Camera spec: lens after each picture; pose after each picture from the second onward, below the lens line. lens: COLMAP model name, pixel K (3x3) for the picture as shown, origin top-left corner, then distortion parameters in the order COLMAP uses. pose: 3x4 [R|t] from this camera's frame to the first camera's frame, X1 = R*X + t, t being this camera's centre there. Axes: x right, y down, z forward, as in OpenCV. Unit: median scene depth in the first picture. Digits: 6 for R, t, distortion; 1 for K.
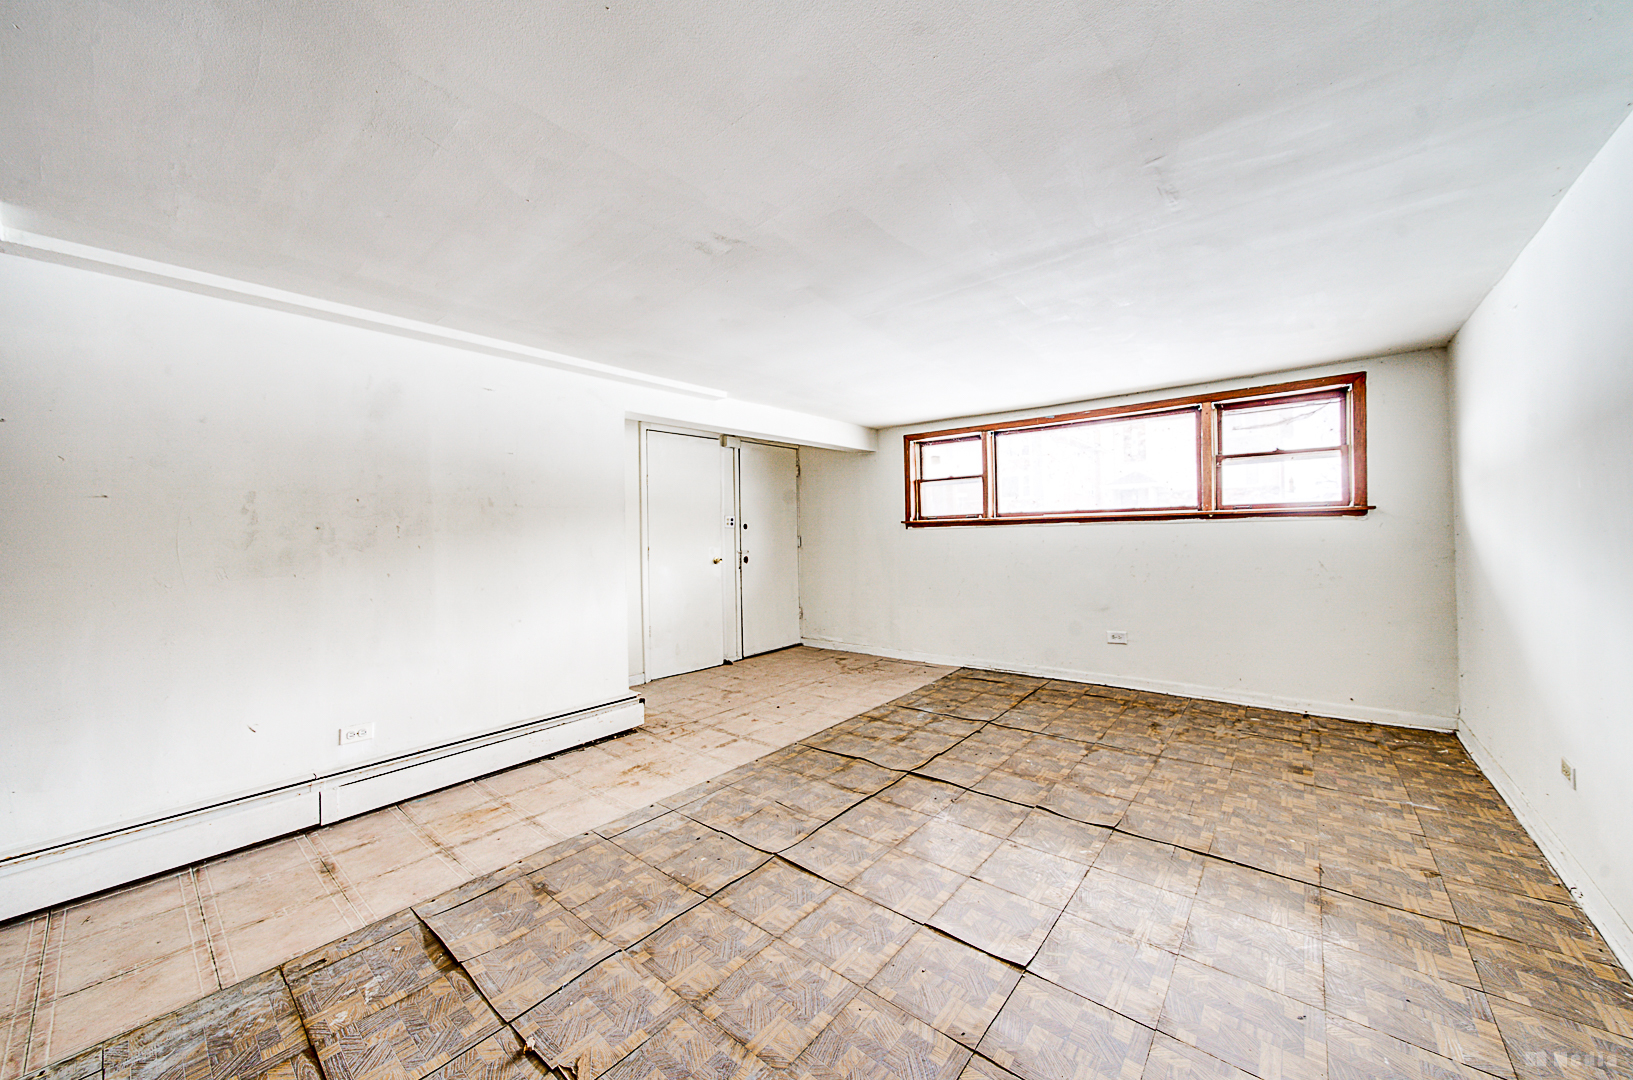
lens RADIAL K [[583.7, 0, 819.5], [0, 583.7, 532.5], [0, 0, 1]] dist [0.001363, 0.000163]
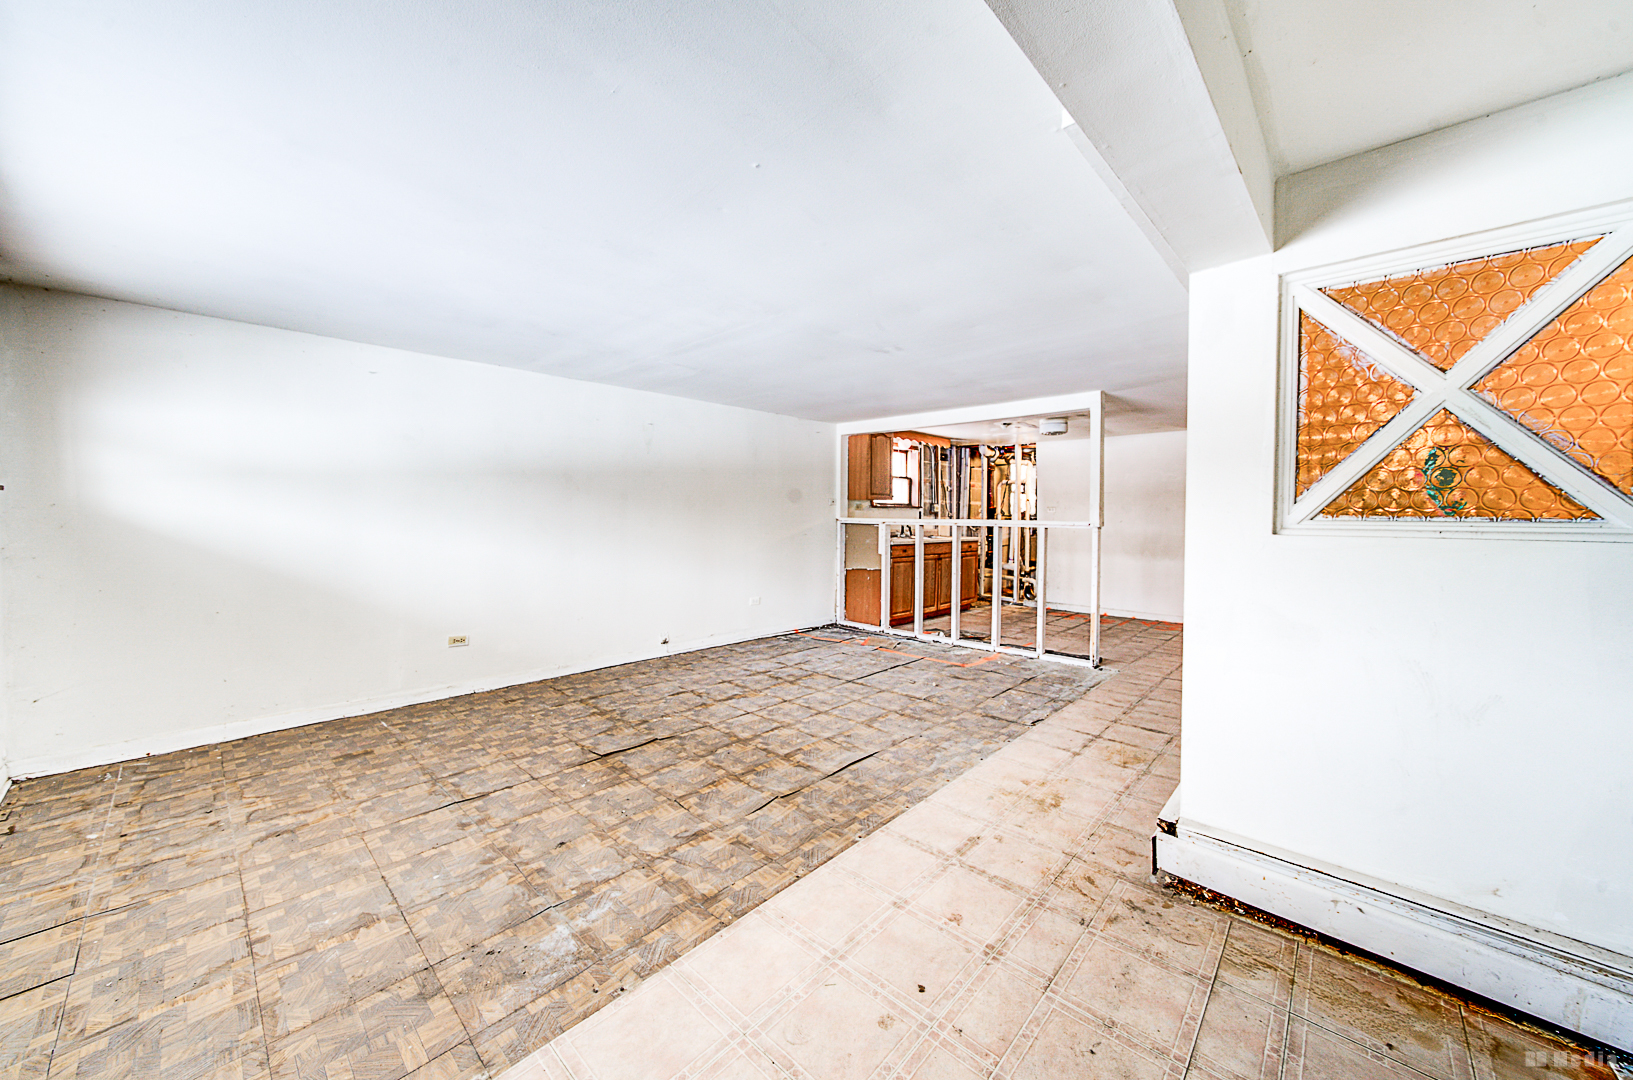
lens RADIAL K [[583.7, 0, 818.7], [0, 583.7, 532.7], [0, 0, 1]] dist [0.001363, 0.000163]
pose [[-0.998127, 0.009658, 0.060401, -0.042353], [0.011286, 0.999581, 0.026666, 0.002129], [-0.060118, 0.027298, -0.997818, 1.875502]]
